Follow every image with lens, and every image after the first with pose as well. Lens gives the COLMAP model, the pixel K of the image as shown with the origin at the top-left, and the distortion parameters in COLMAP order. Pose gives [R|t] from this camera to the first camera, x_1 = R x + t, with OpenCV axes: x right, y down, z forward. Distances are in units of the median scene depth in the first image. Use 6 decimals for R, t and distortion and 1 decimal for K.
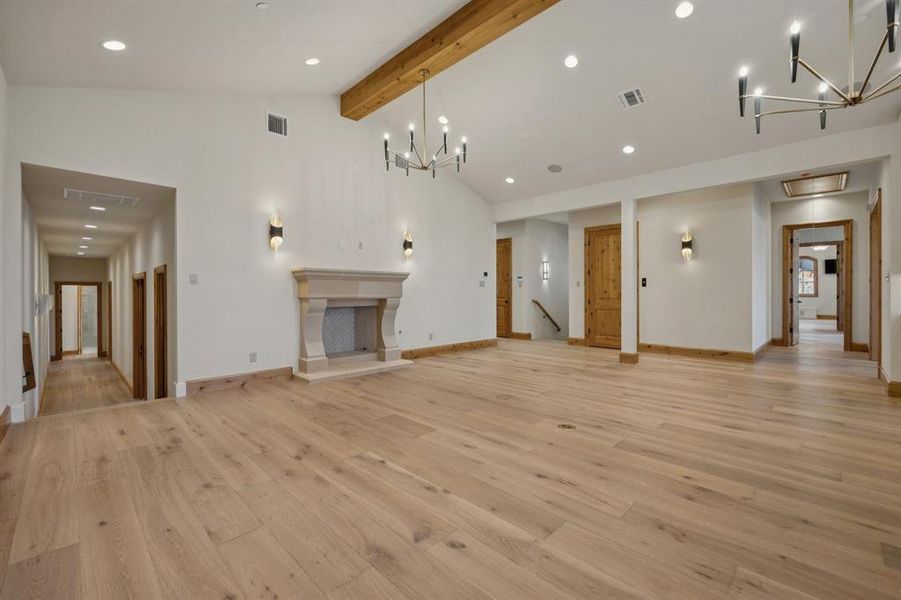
lens RADIAL K [[378.4, 0, 437.0], [0, 378.4, 288.8], [0, 0, 1]] dist [-0.003635, 0.000397]
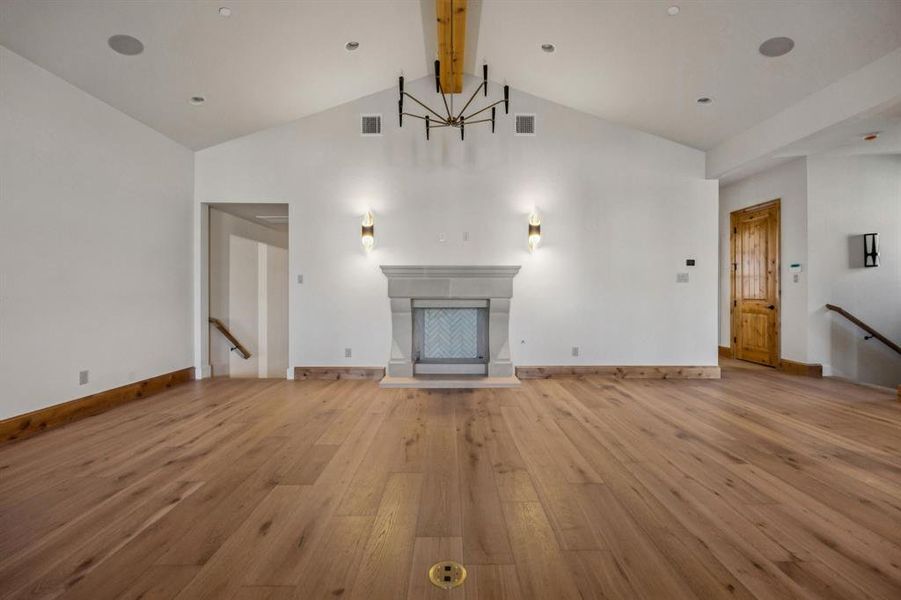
lens RADIAL K [[378.4, 0, 458.7], [0, 378.4, 288.2], [0, 0, 1]] dist [-0.003635, 0.000397]
pose [[0.725043, 0.000104, -0.688704, 0.360283], [0.004766, 0.999975, 0.005169, -0.001715], [0.688687, -0.007031, 0.725025, 0.348346]]
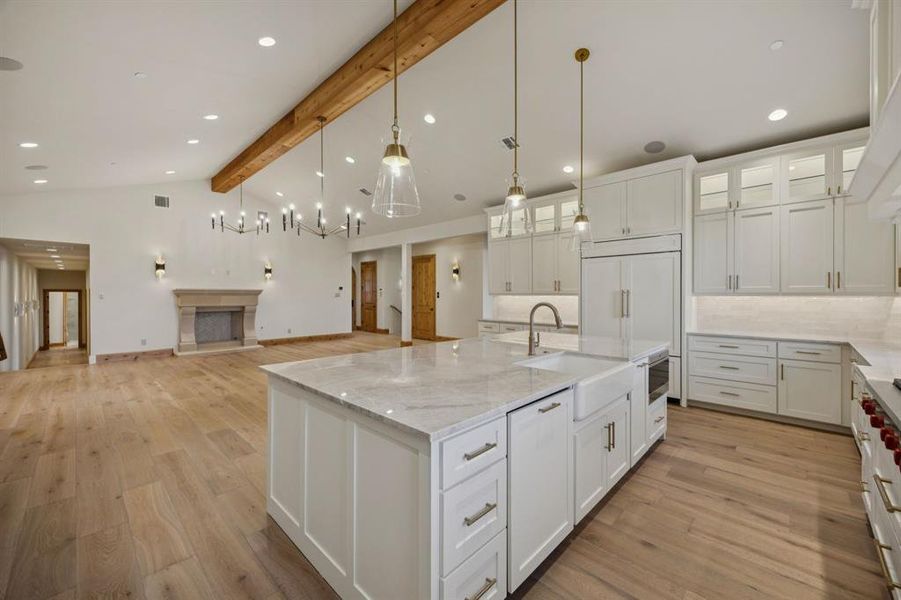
lens RADIAL K [[358.6, 0, 445.2], [0, 358.6, 292.8], [0, 0, 1]] dist [0.008438, -0.000354]
pose [[0.999888, 0.004011, 0.014419, 0.647720], [-0.004143, 0.999949, 0.009167, -0.045532], [-0.014381, -0.009226, 0.999854, -0.485648]]
